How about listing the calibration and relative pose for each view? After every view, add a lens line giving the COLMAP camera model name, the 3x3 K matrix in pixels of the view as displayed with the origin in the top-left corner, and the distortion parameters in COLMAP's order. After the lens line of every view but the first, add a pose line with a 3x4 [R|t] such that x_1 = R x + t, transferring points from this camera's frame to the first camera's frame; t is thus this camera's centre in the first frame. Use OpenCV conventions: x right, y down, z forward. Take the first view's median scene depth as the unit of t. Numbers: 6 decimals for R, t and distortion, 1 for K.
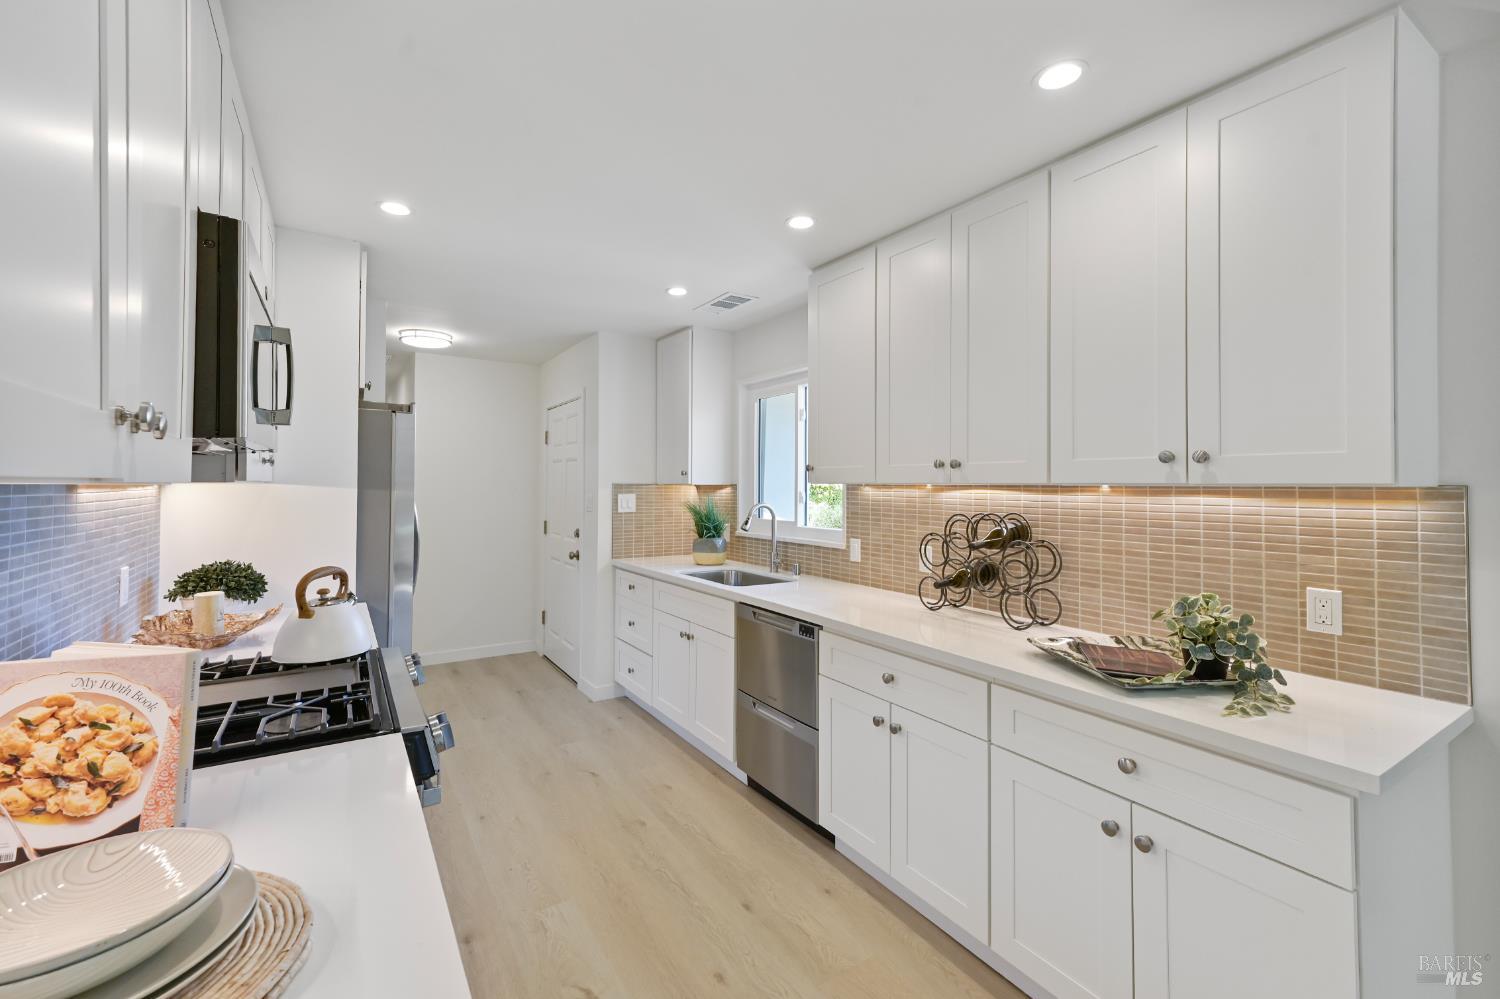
lens RADIAL K [[633.0, 0, 754.4], [0, 633.0, 480.6], [0, 0, 1]] dist [0.010027, 0.001613]
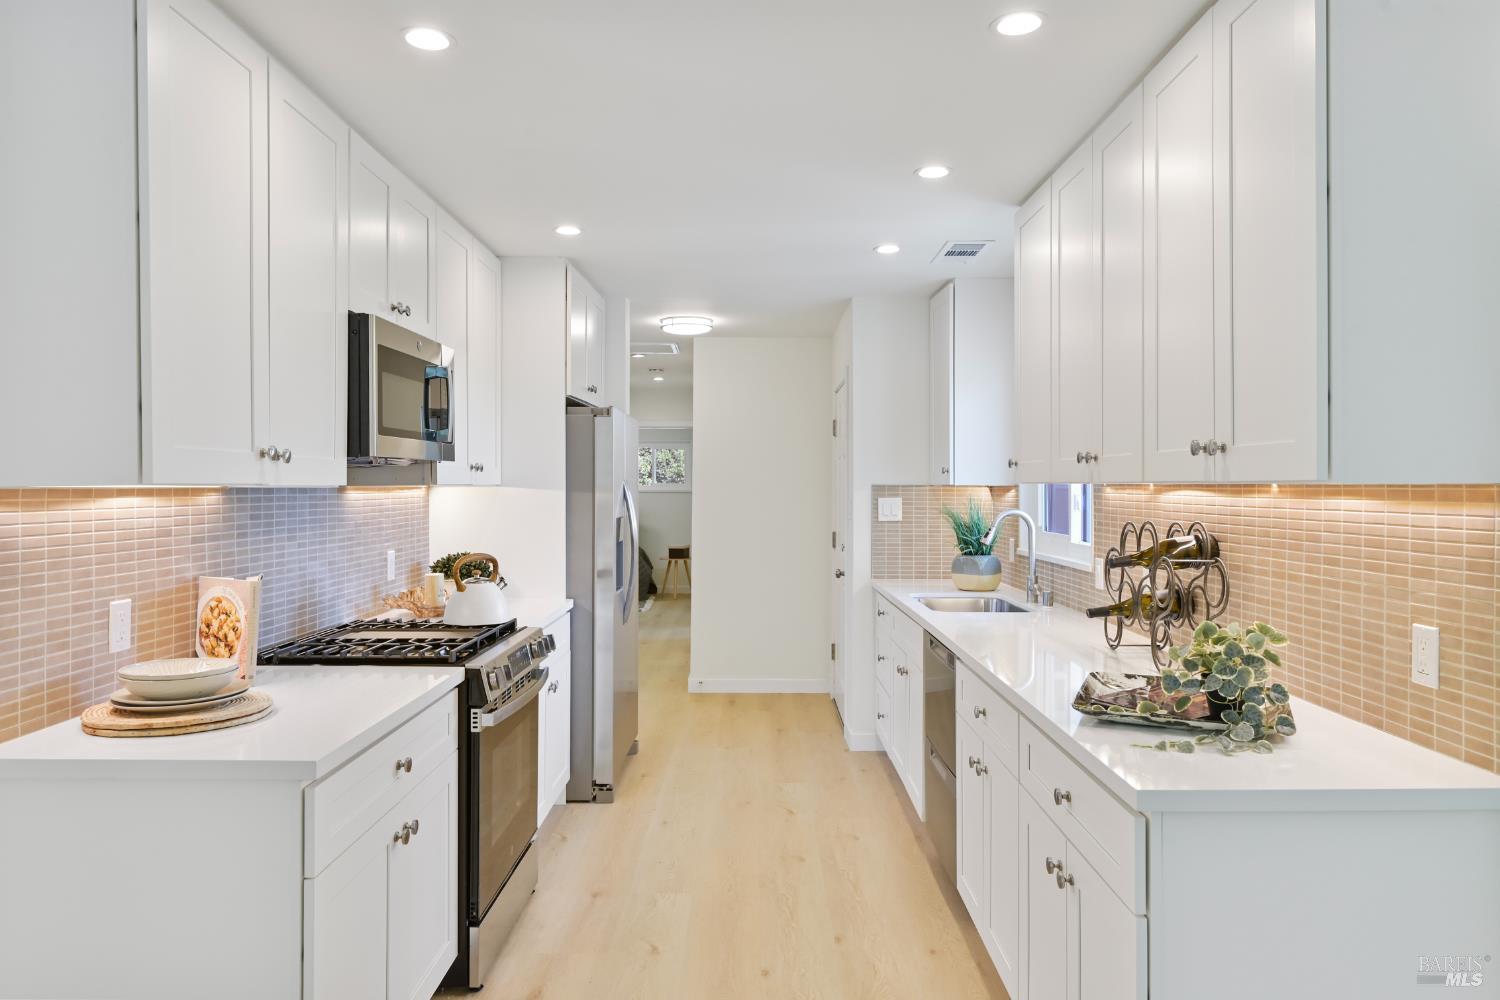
lens RADIAL K [[975.0, 0, 751.6], [0, 975.0, 499.4], [0, 0, 1]] dist [0.009828, 0.002798]
pose [[0.845434, 0.002810, -0.534073, 0.664492], [0.007594, 0.999822, 0.017282, 0.001545], [0.534026, -0.018667, 0.845262, -0.272223]]
